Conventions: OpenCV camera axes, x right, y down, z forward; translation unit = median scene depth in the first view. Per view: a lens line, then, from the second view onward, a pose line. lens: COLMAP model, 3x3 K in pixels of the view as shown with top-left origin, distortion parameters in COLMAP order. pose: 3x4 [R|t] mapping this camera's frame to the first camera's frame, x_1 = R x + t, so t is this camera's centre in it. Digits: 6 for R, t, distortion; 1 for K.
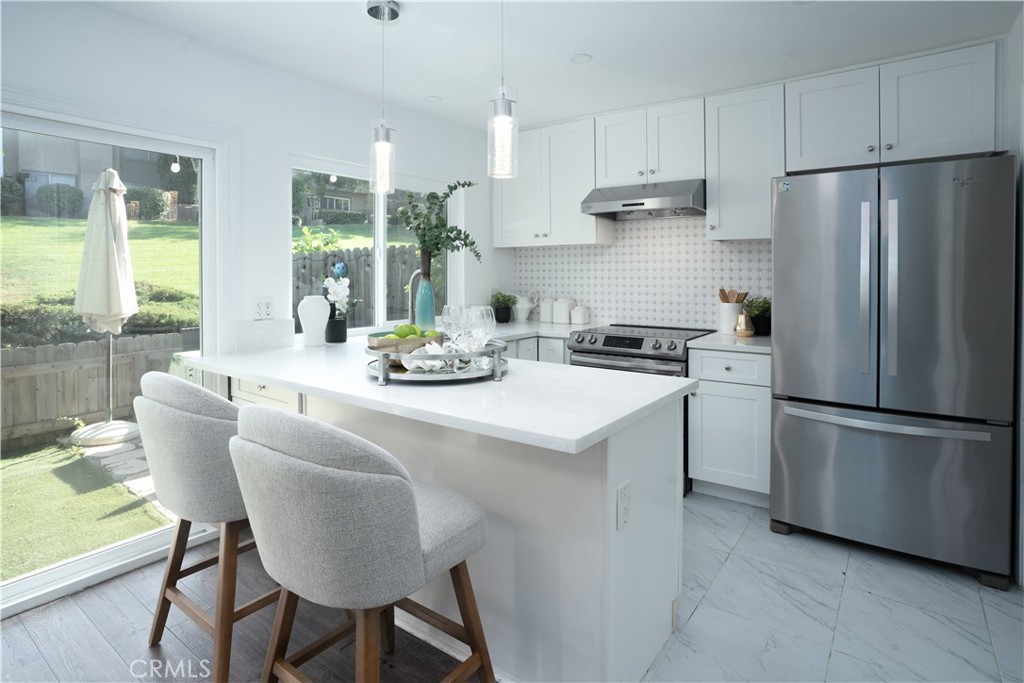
lens RADIAL K [[538.5, 0, 514.0], [0, 538.5, 276.6], [0, 0, 1]] dist [-0.069442, -0.000031]
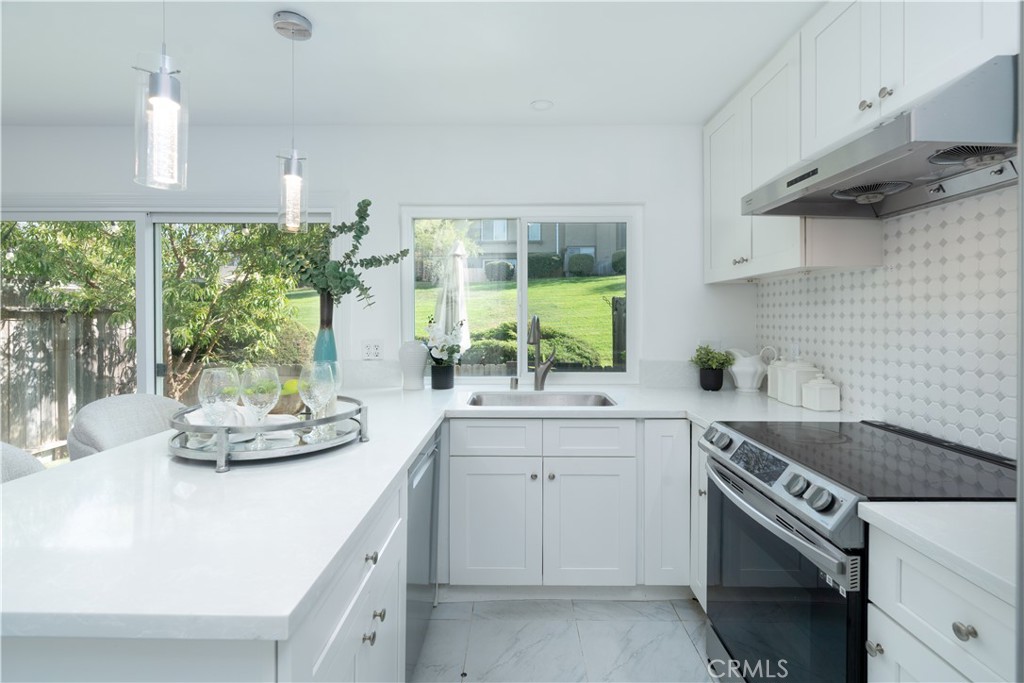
lens RADIAL K [[470.4, 0, 514.6], [0, 470.4, 319.7], [0, 0, 1]] dist [0.001865, 0.000476]
pose [[0.595124, 0.010176, -0.803570, 0.344283], [-0.011057, 0.999929, 0.004473, -0.006282], [0.803558, 0.006223, 0.595194, 0.461852]]
